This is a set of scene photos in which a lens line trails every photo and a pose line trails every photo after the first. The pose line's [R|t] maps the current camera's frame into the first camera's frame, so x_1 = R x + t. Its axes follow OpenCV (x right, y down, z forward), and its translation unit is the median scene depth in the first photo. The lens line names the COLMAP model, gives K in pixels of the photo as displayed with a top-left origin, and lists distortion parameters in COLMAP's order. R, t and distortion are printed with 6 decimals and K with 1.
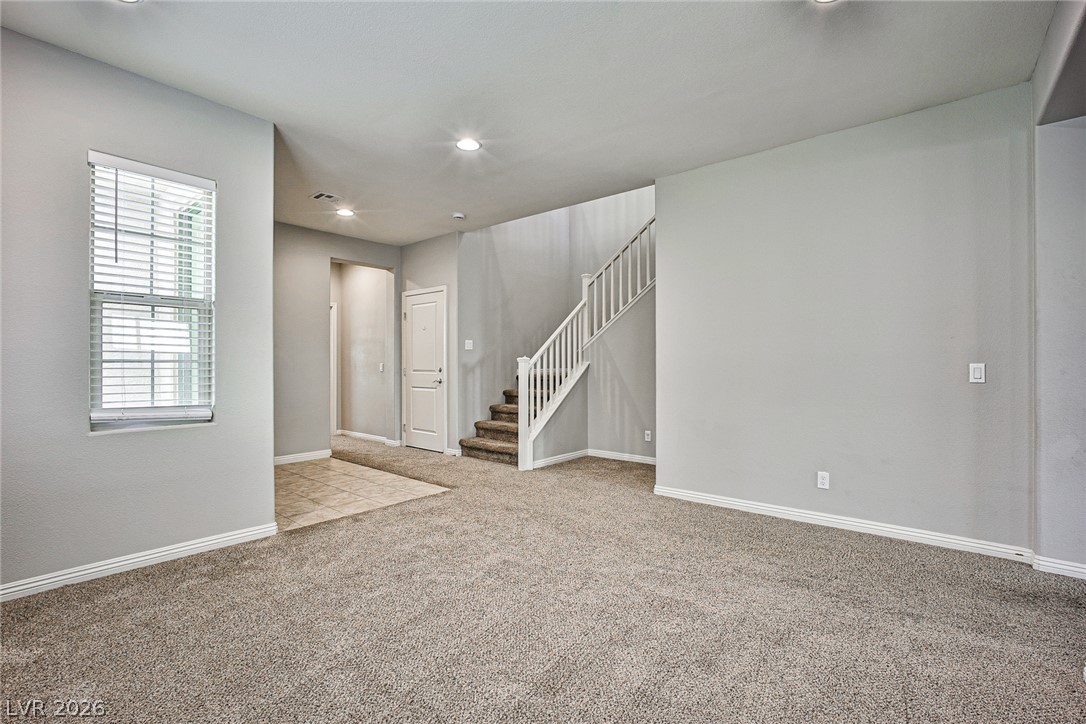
lens RADIAL K [[480.9, 0, 546.8], [0, 480.9, 362.6], [0, 0, 1]] dist [-0.027055, 0.002550]
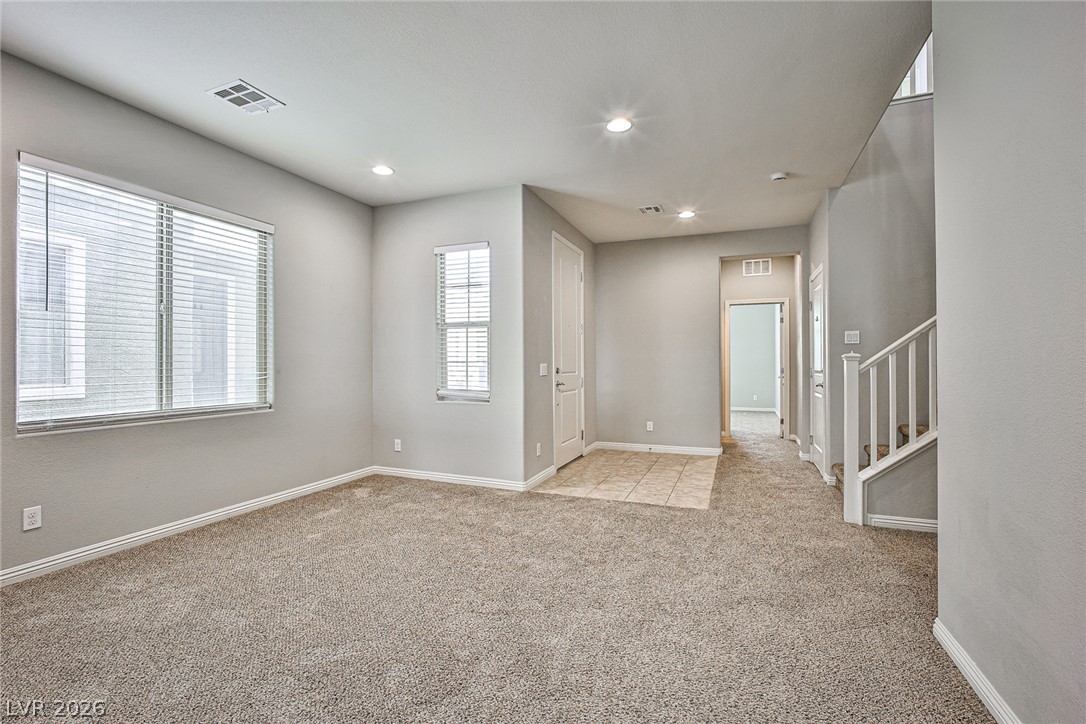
lens RADIAL K [[480.9, 0, 540.6], [0, 480.9, 354.5], [0, 0, 1]] dist [-0.027055, 0.002550]
pose [[0.313225, -0.017642, -0.949515, 0.628175], [0.005365, 0.999844, -0.016807, 0.000808], [0.949664, 0.000171, 0.313271, 0.539078]]
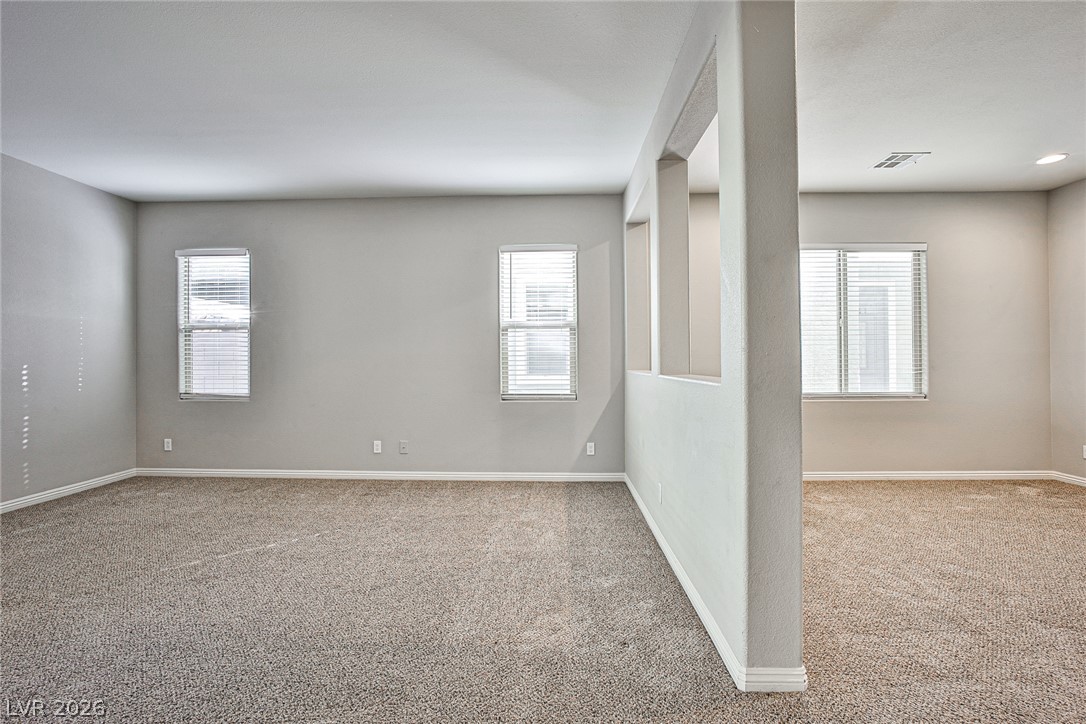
lens RADIAL K [[498.7, 0, 559.0], [0, 498.7, 367.1], [0, 0, 1]] dist [0.000040, 0.004922]
pose [[-0.751770, 0.010112, -0.659348, 1.023029], [0.007218, 0.999949, 0.007107, 0.001323], [0.659386, 0.000584, -0.751804, 0.653388]]
